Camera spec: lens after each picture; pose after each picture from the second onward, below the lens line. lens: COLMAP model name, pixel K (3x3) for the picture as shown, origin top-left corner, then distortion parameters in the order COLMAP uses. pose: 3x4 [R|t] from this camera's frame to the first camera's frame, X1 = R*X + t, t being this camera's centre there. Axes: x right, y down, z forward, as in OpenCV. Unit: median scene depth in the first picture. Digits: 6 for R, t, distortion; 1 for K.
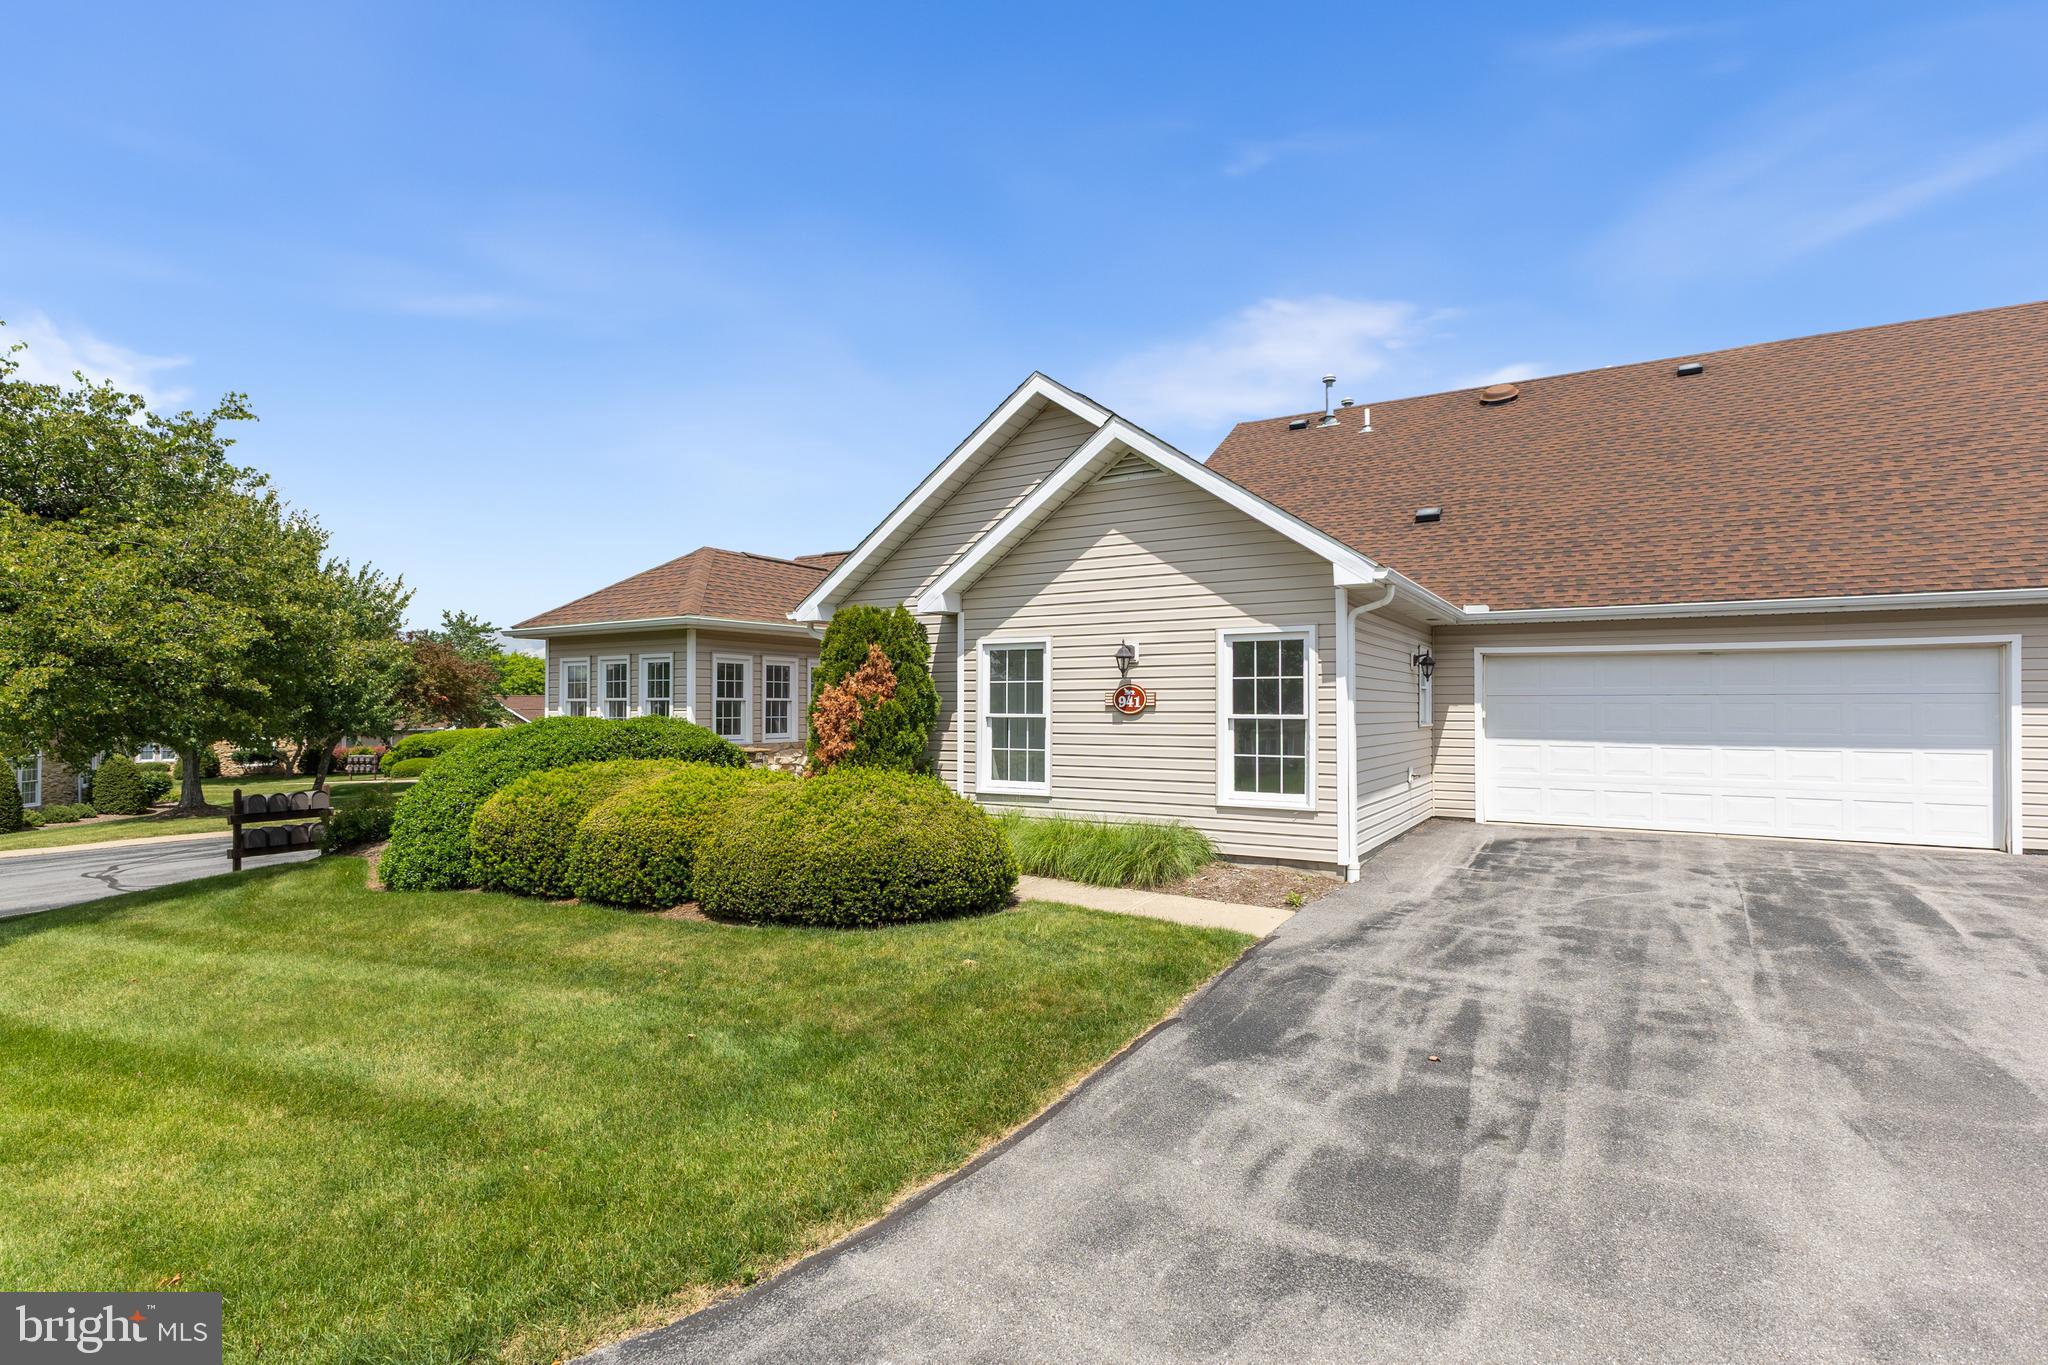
lens RADIAL K [[983.1, 0, 1026.7], [0, 983.1, 695.7], [0, 0, 1]] dist [-0.000213, 0.000210]
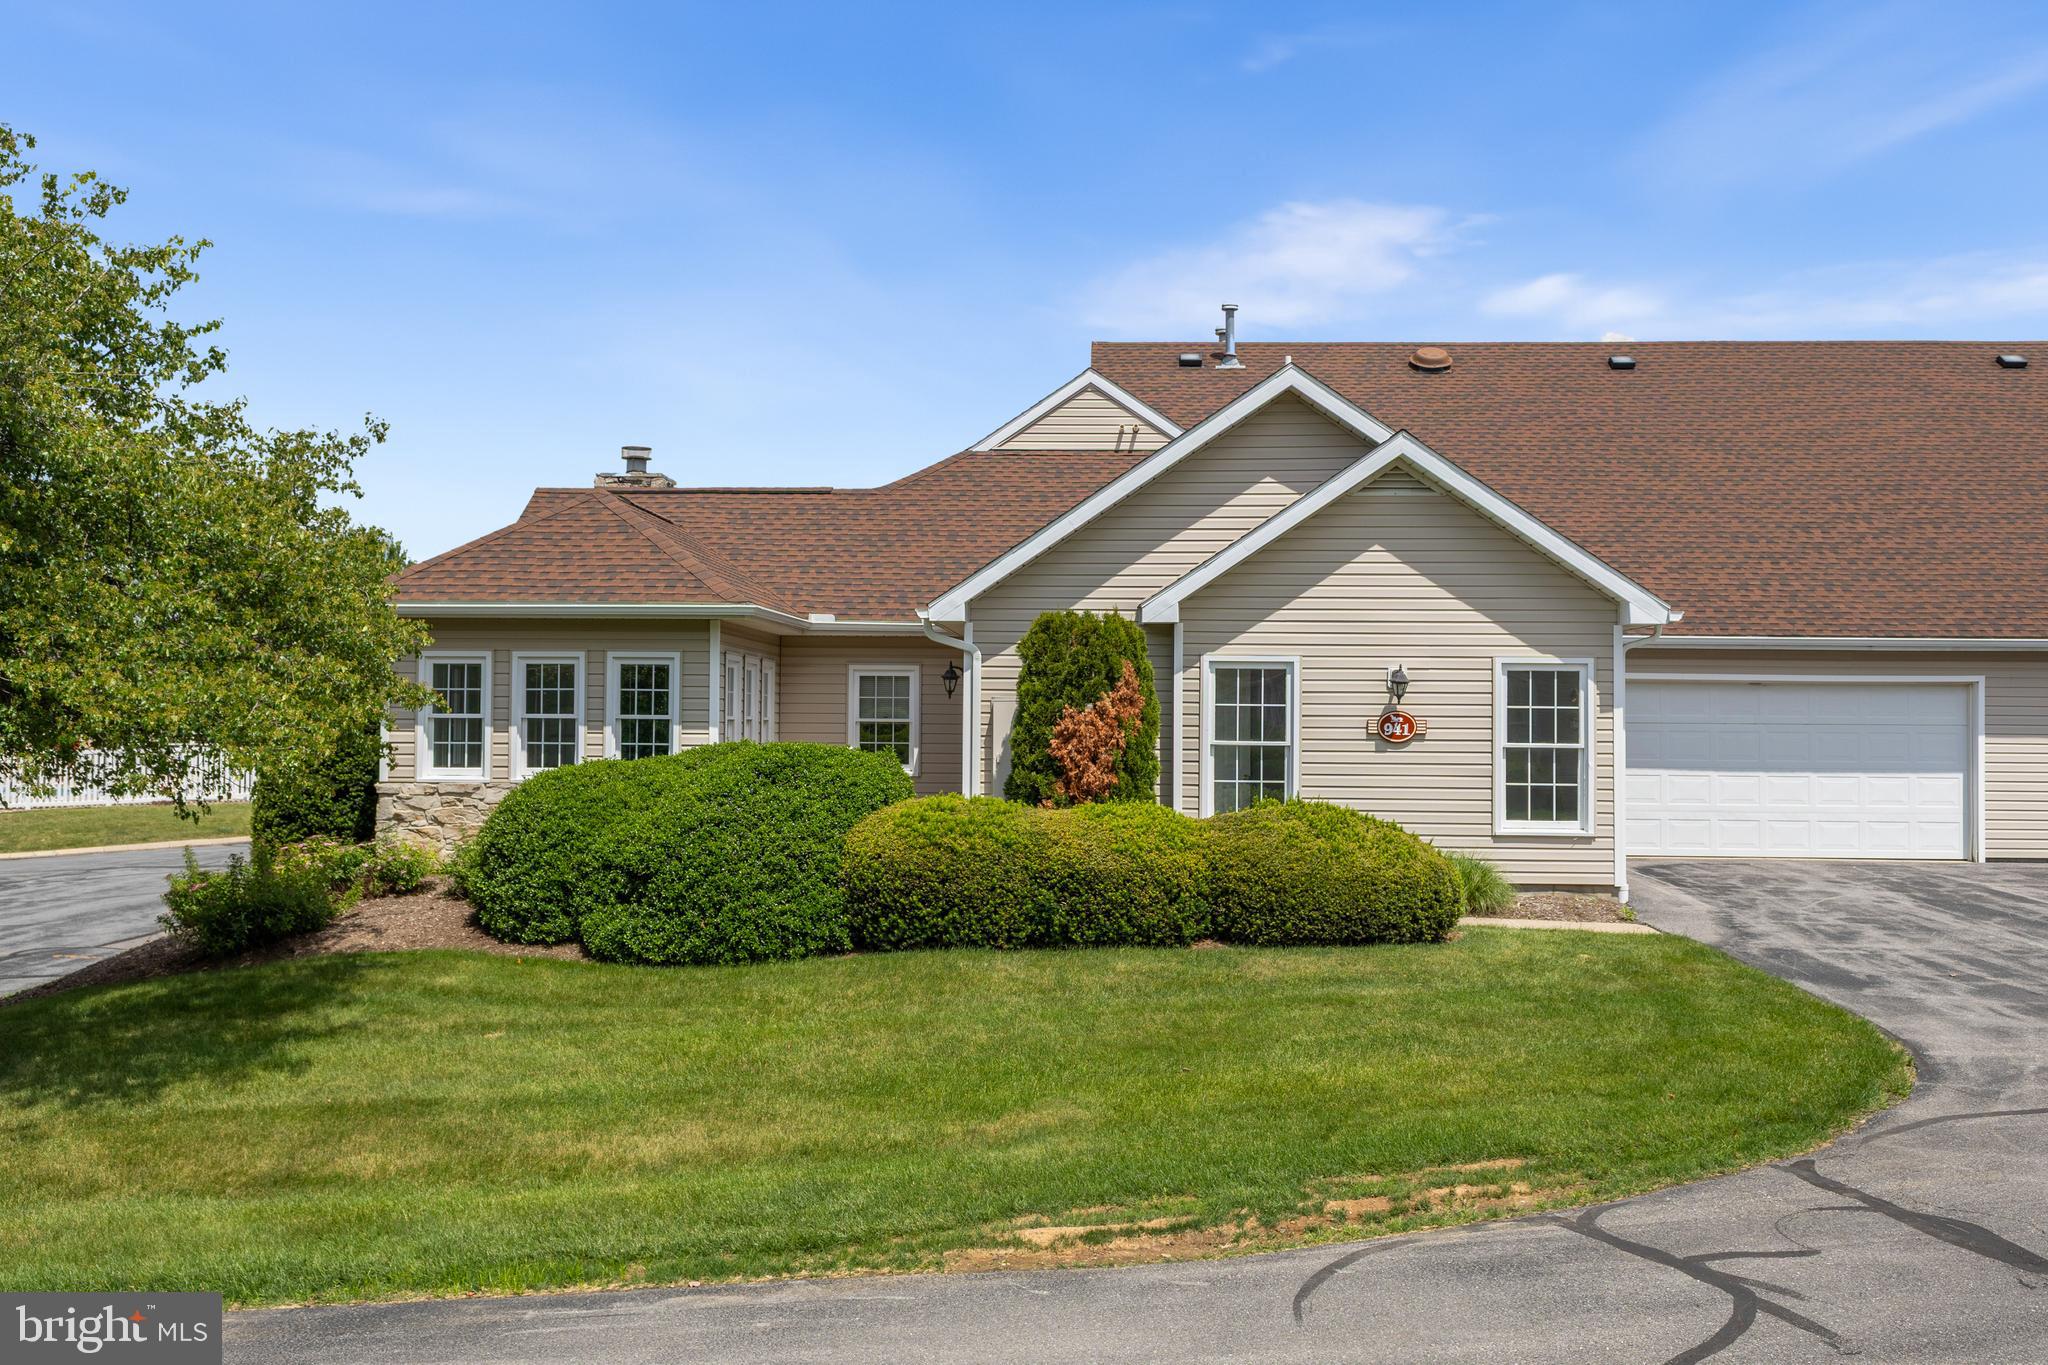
lens RADIAL K [[1786.0, 0, 1024.0], [0, 1786.0, 682.5], [0, 0, 1]] dist [0.001121, -0.004249]
pose [[0.882173, 0.017539, 0.470600, -1.029841], [-0.013856, 0.999840, -0.011291, -0.014596], [-0.470722, 0.003440, 0.882275, -0.352950]]
